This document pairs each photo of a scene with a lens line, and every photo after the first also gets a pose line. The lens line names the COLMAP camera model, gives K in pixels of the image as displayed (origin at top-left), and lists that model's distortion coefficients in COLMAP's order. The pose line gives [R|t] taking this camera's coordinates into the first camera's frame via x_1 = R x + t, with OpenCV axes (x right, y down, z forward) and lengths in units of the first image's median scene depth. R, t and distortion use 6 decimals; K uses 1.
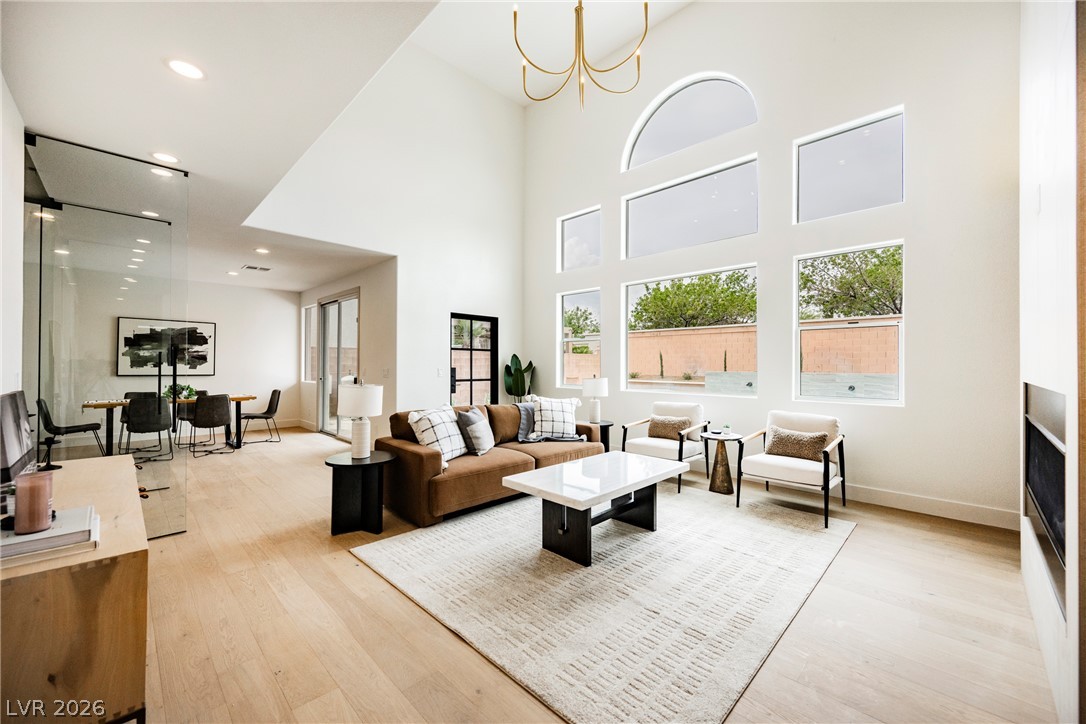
lens RADIAL K [[427.2, 0, 542.7], [0, 427.2, 360.8], [0, 0, 1]] dist [-0.000896, -0.000386]
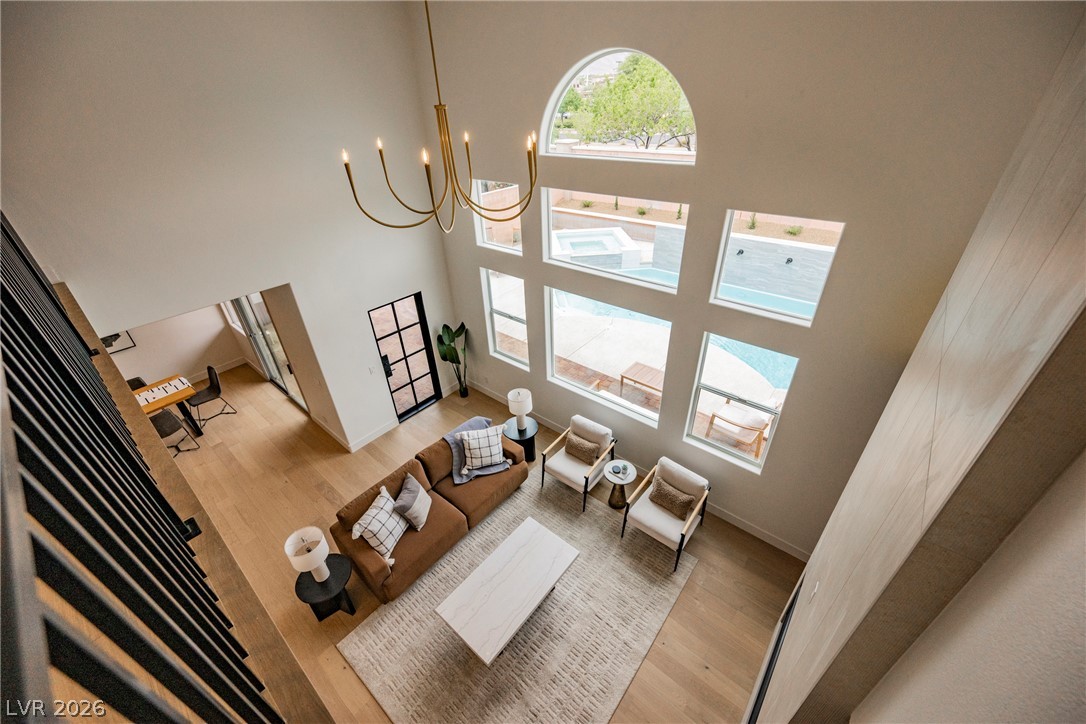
lens RADIAL K [[427.2, 0, 542.2], [0, 427.2, 360.4], [0, 0, 1]] dist [-0.000896, -0.000386]
pose [[0.995429, -0.079116, 0.053492, 0.142611], [0.037778, 0.840626, 0.540296, -0.676368], [-0.087713, -0.535806, 0.839773, 0.154906]]
